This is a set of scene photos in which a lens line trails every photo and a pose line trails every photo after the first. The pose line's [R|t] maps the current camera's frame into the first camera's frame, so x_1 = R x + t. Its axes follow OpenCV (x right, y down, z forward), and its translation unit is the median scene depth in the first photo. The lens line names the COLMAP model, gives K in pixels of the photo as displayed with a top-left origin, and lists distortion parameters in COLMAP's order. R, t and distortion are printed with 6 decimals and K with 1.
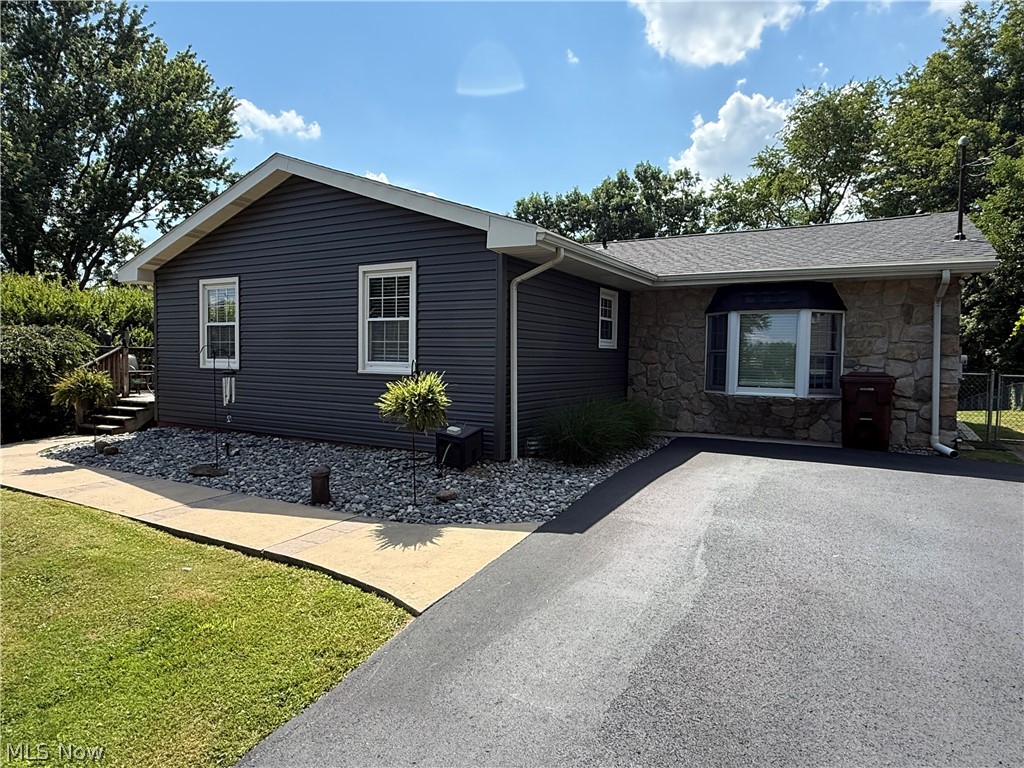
lens RADIAL K [[608.3, 0, 514.5], [0, 608.3, 386.7], [0, 0, 1]] dist [-0.002893, 0.006992]
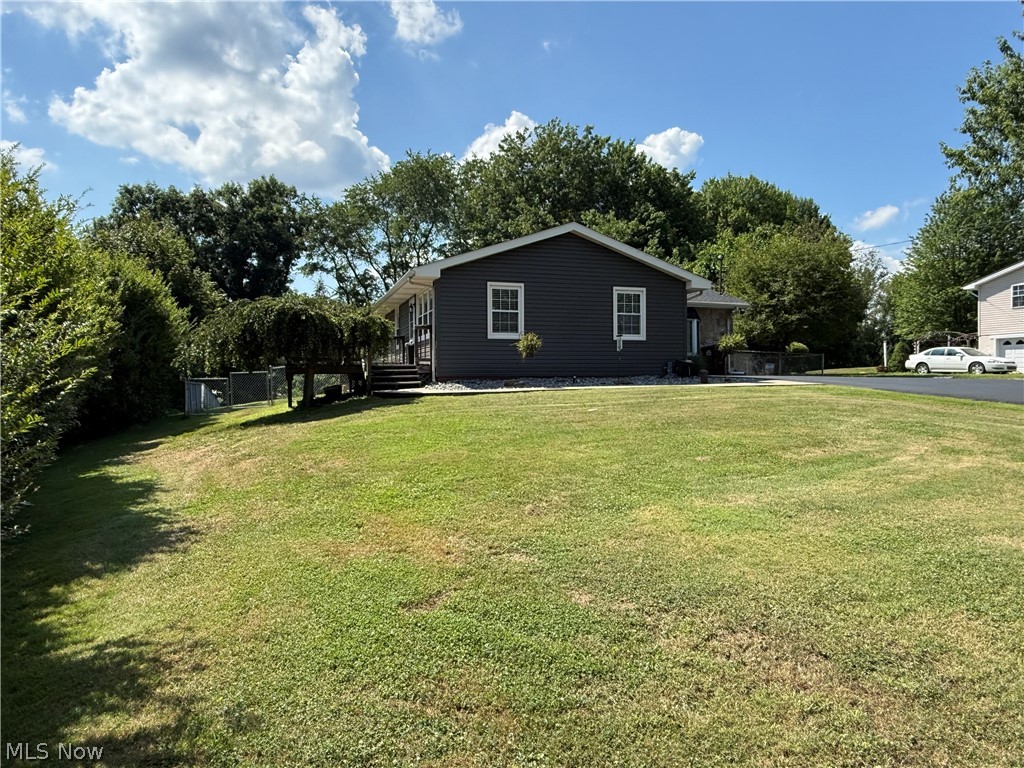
lens RADIAL K [[660.6, 0, 512.0], [0, 660.6, 385.5], [0, 0, 1]] dist [0.004352, 0.003105]
pose [[0.658416, -0.027538, 0.752150, -0.689359], [0.055606, 0.998379, -0.012123, 0.044090], [-0.750597, 0.049806, 0.658881, -0.055167]]
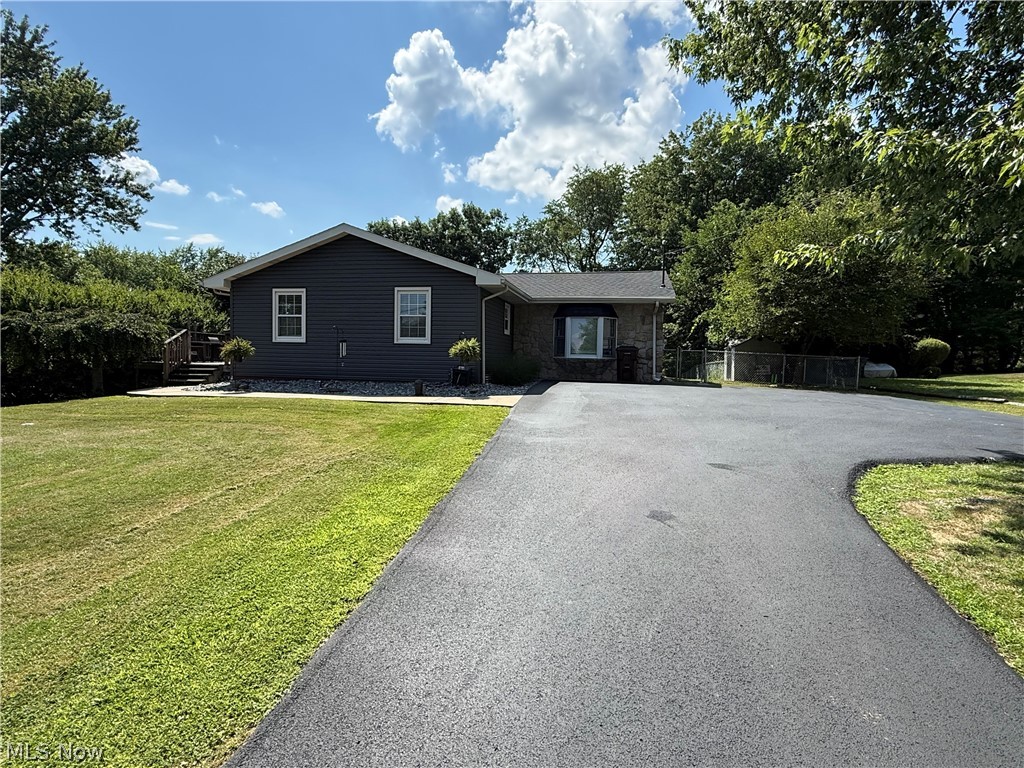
lens RADIAL K [[536.7, 0, 512.3], [0, 536.7, 385.7], [0, 0, 1]] dist [0.007225, 0.002317]
pose [[0.944196, -0.014485, 0.329065, -0.151367], [0.011958, 0.999881, 0.009700, 0.031992], [-0.329167, -0.005224, 0.944257, -0.232397]]
